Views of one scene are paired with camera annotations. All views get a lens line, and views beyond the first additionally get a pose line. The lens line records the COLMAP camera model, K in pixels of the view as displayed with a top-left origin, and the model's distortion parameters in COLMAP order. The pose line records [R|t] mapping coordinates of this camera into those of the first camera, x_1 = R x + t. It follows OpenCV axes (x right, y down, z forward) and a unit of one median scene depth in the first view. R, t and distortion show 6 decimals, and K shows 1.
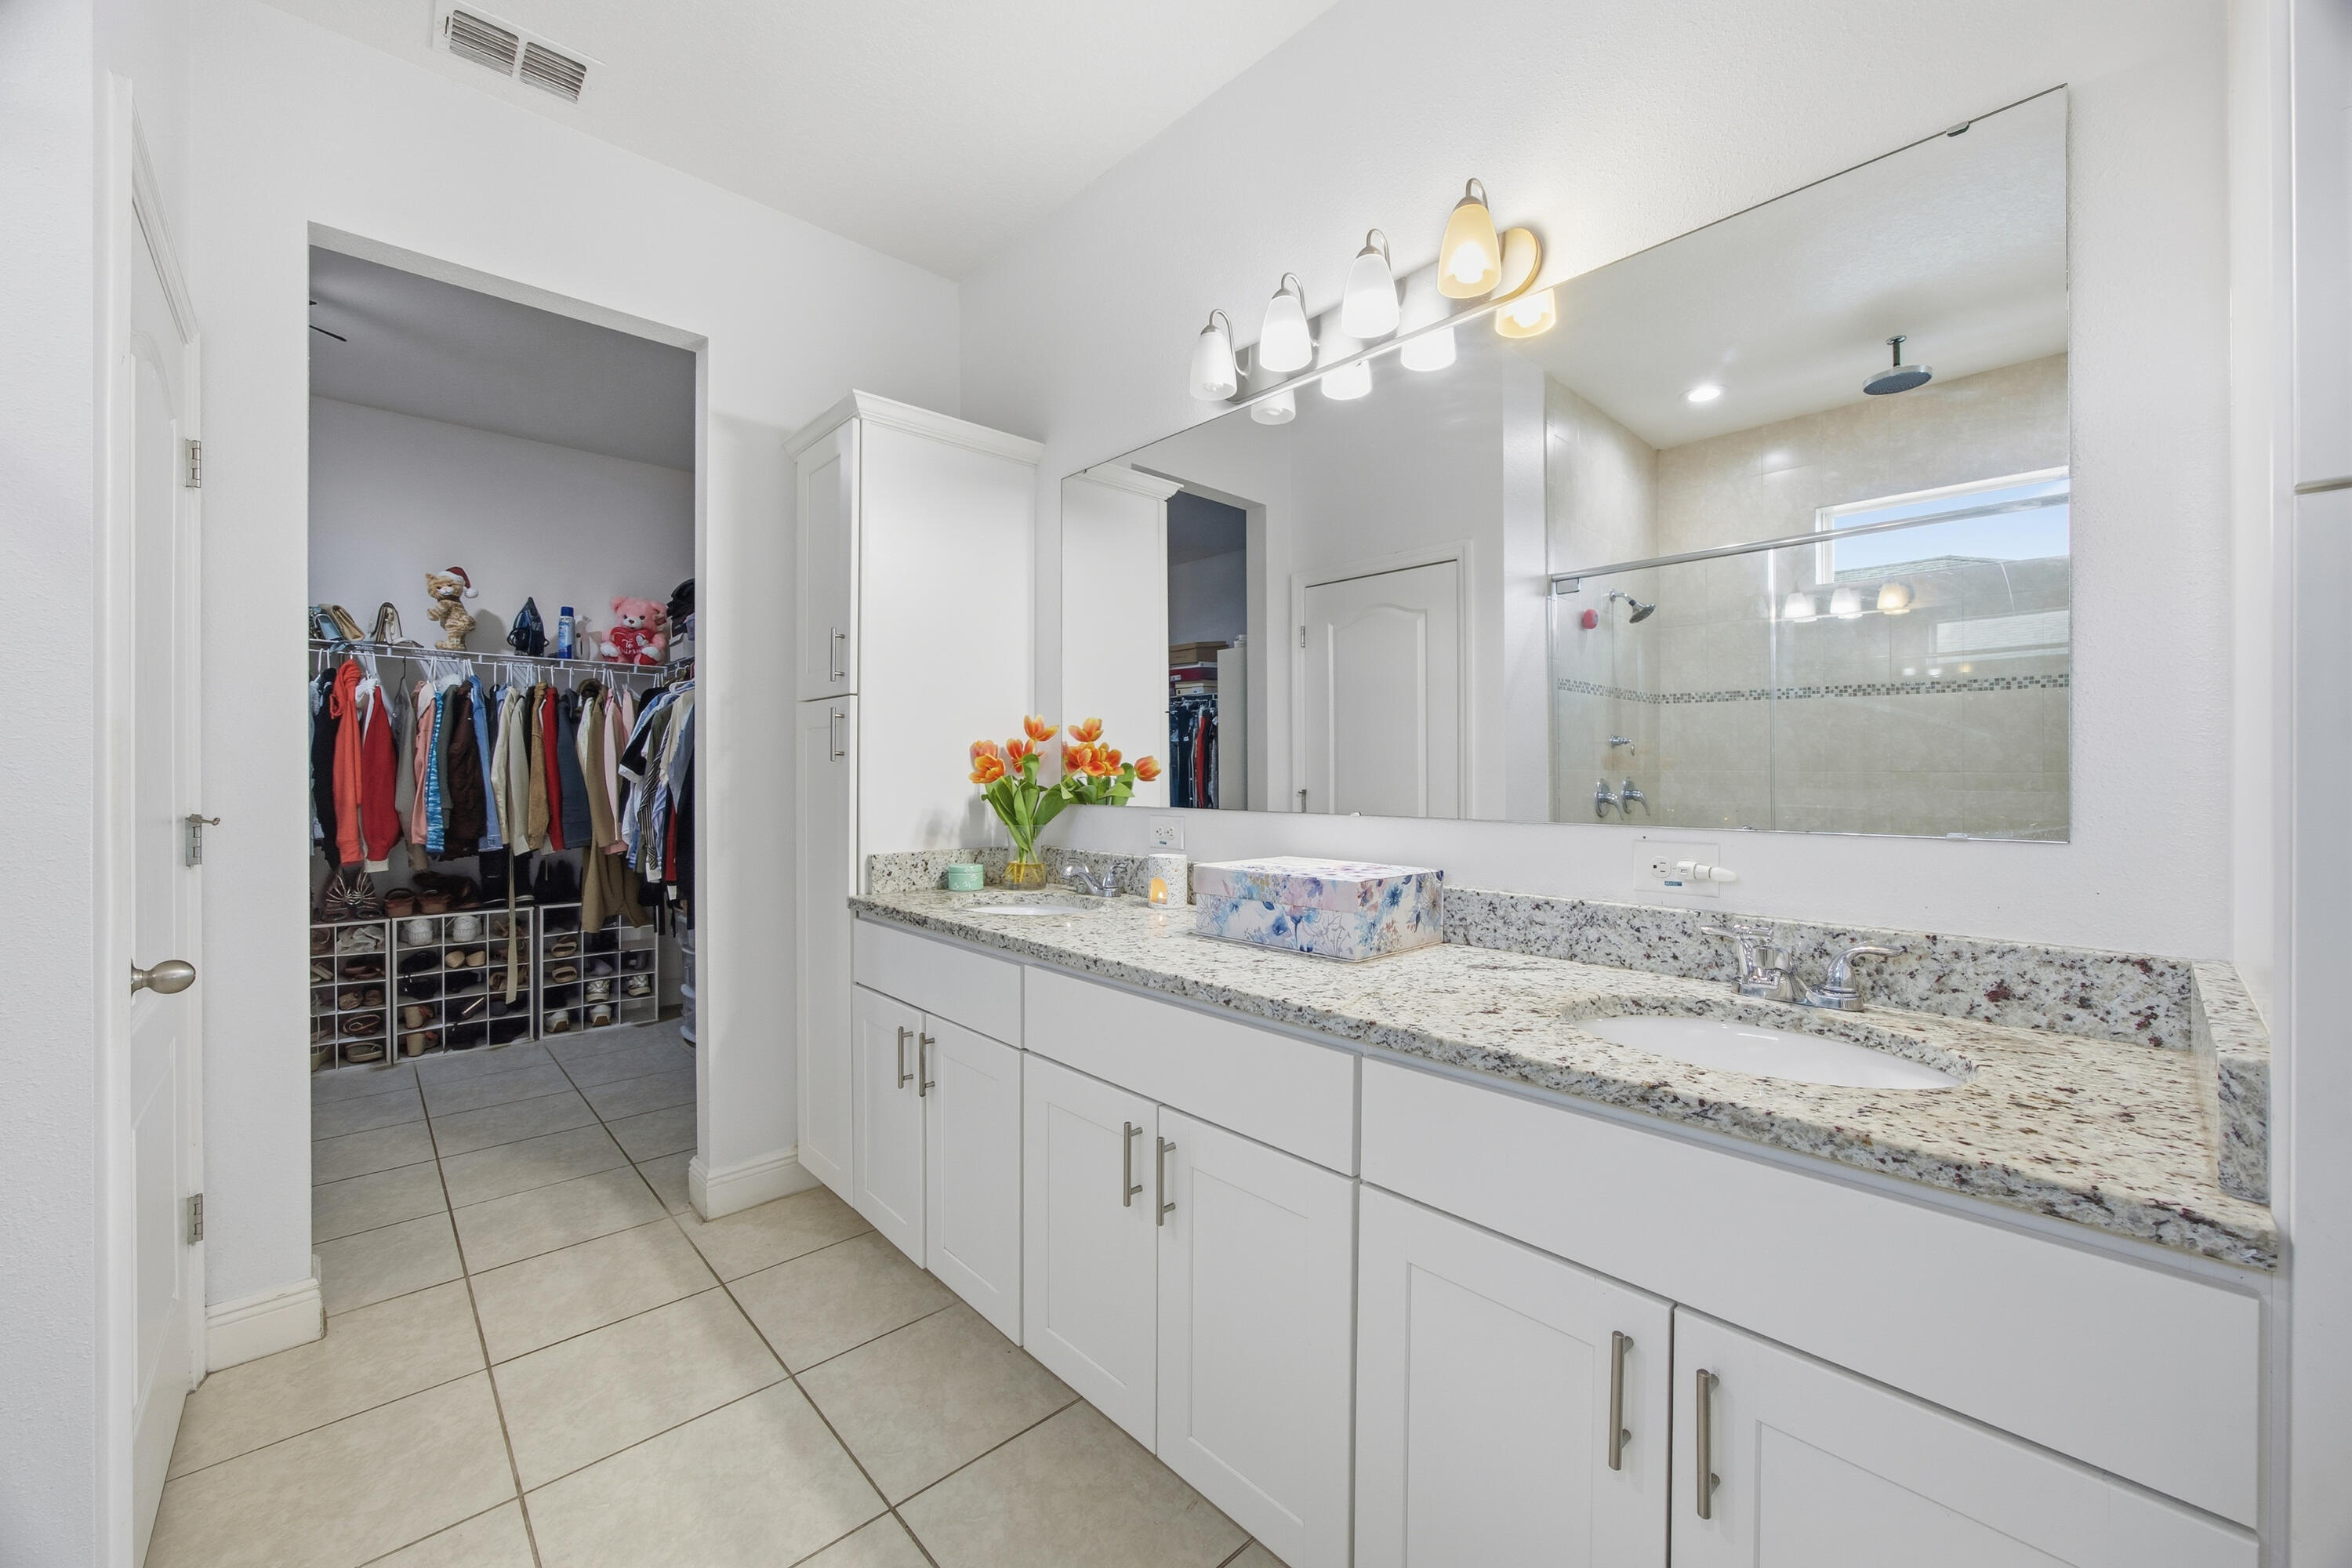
lens RADIAL K [[916.0, 0, 1192.9], [0, 916.0, 770.0], [0, 0, 1]] dist [-0.017640, 0.000497]
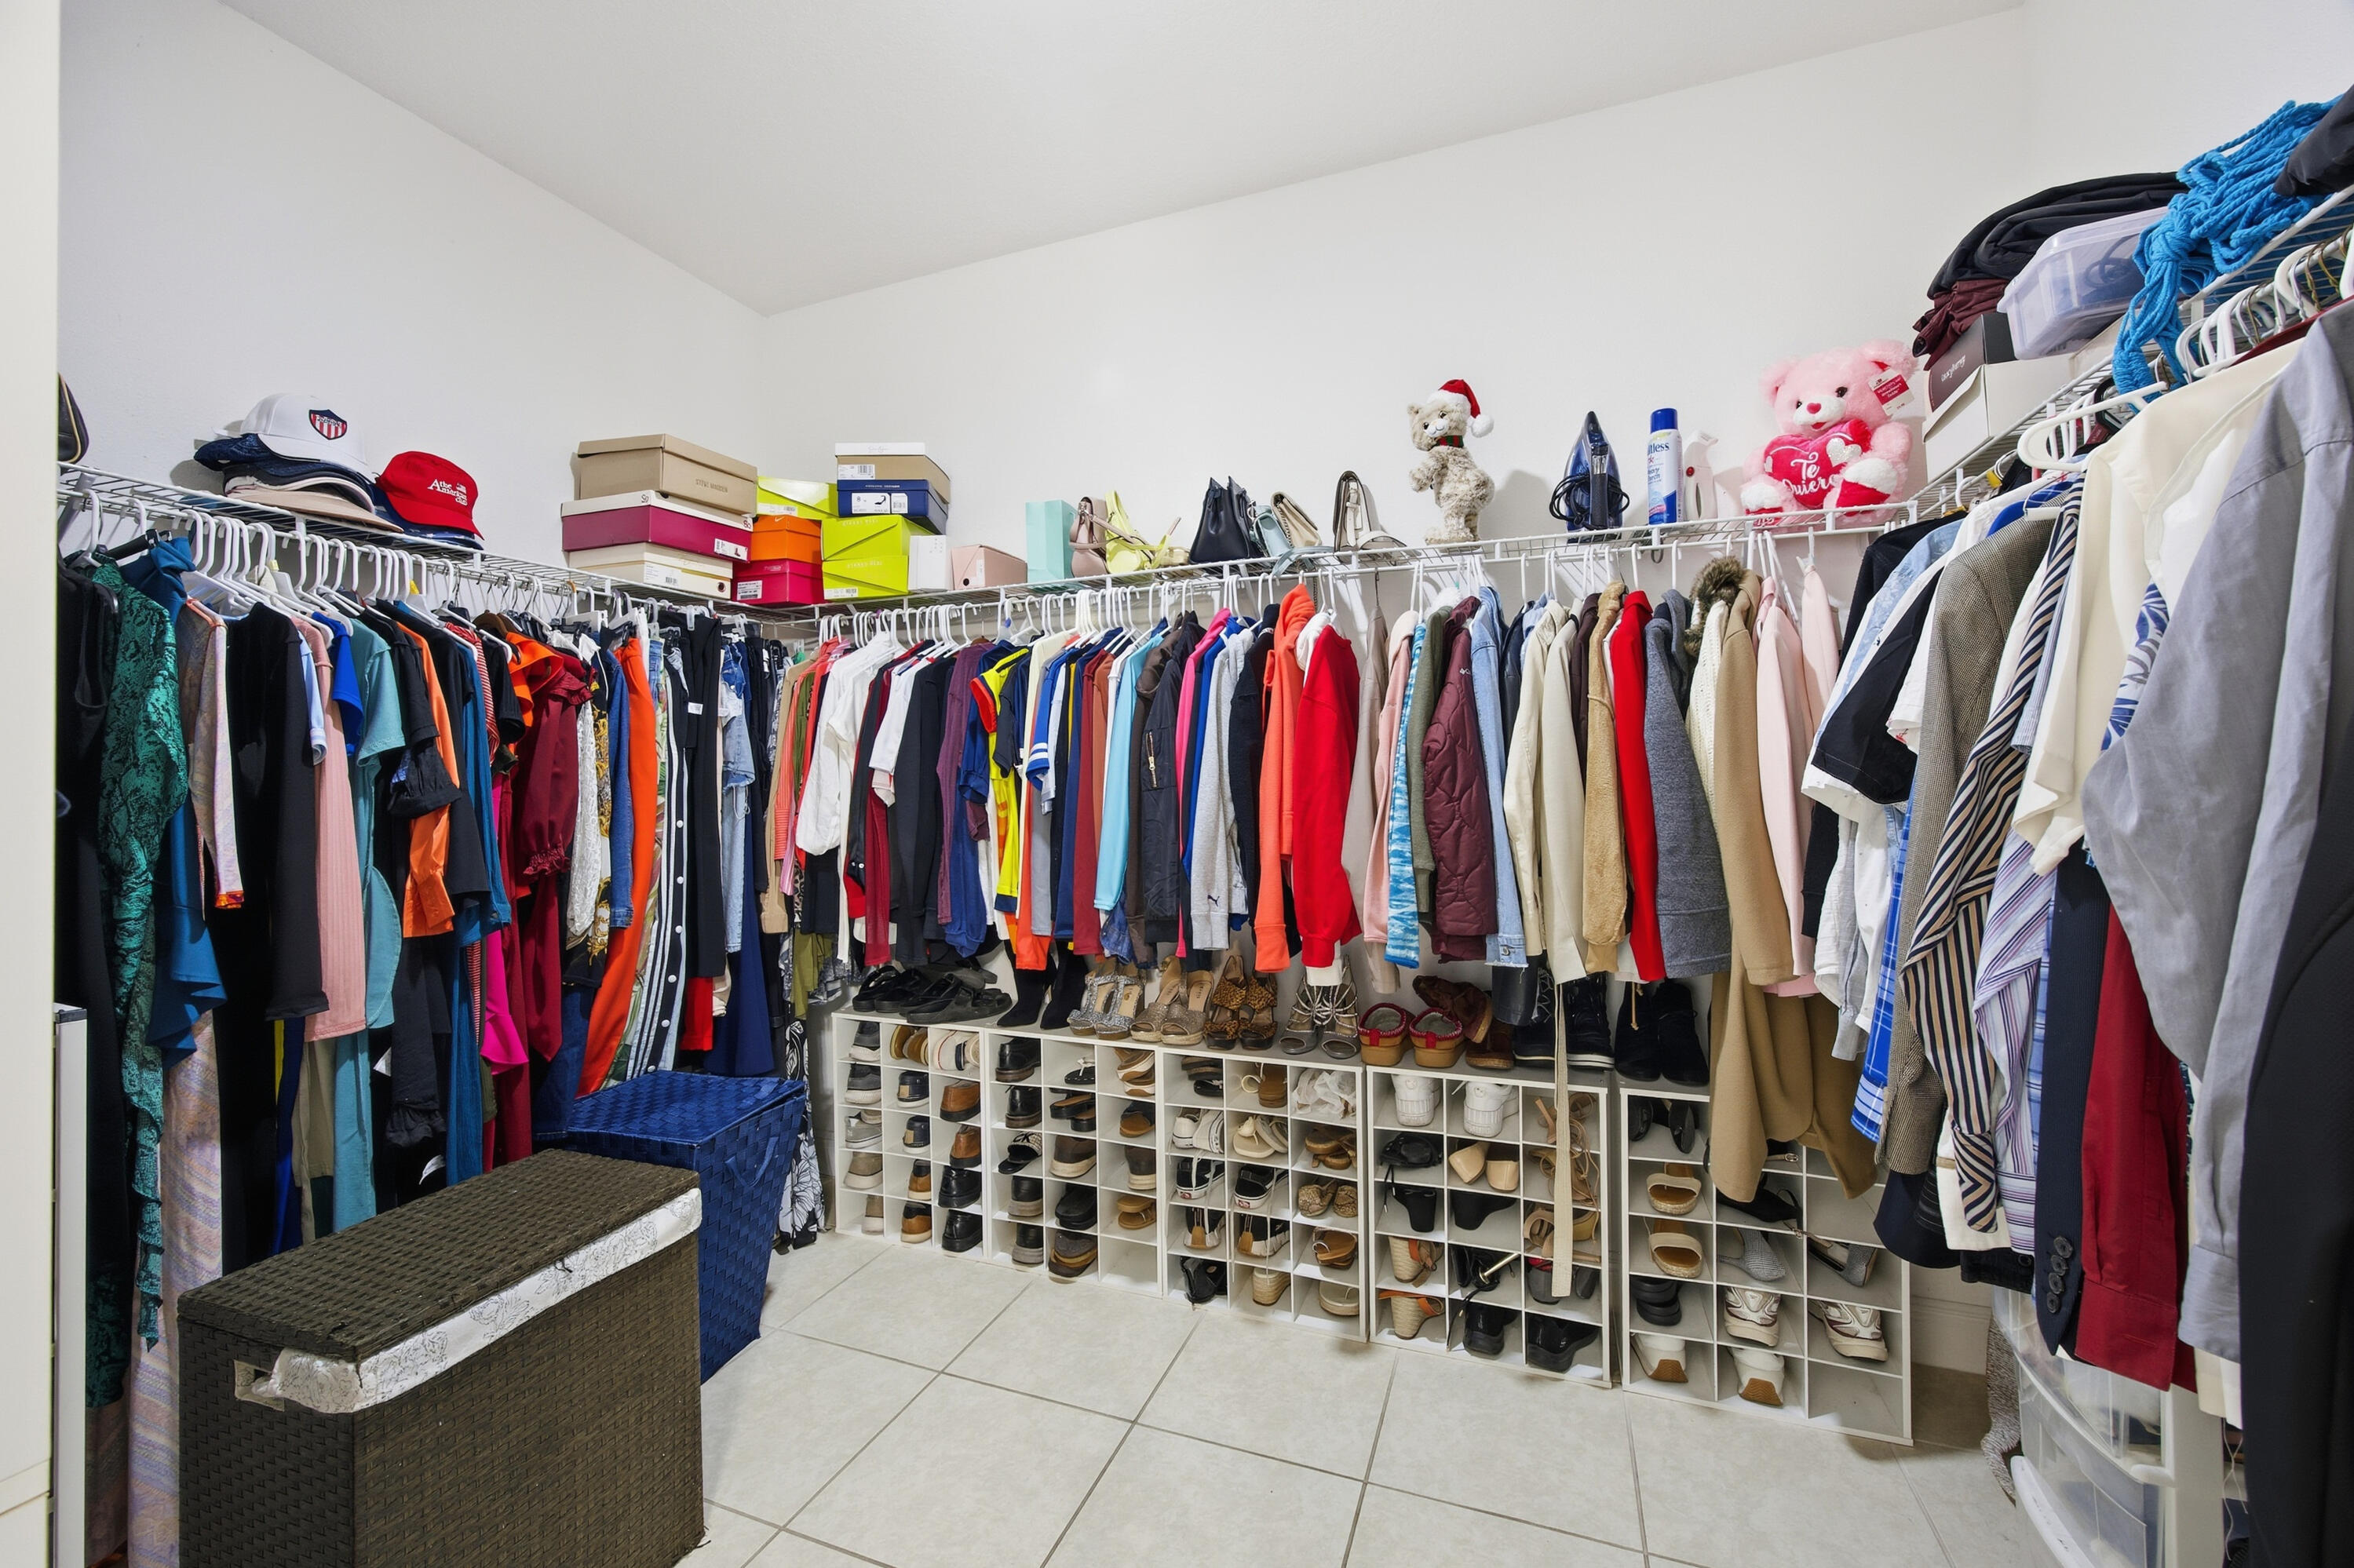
lens RADIAL K [[916.7, 0, 1194.9], [0, 916.7, 771.6], [0, 0, 1]] dist [-0.017640, 0.000497]
pose [[0.434275, -0.011137, -0.900711, -0.418530], [0.021238, 0.999772, -0.002122, -0.007987], [0.900530, -0.018208, 0.434413, 0.639981]]
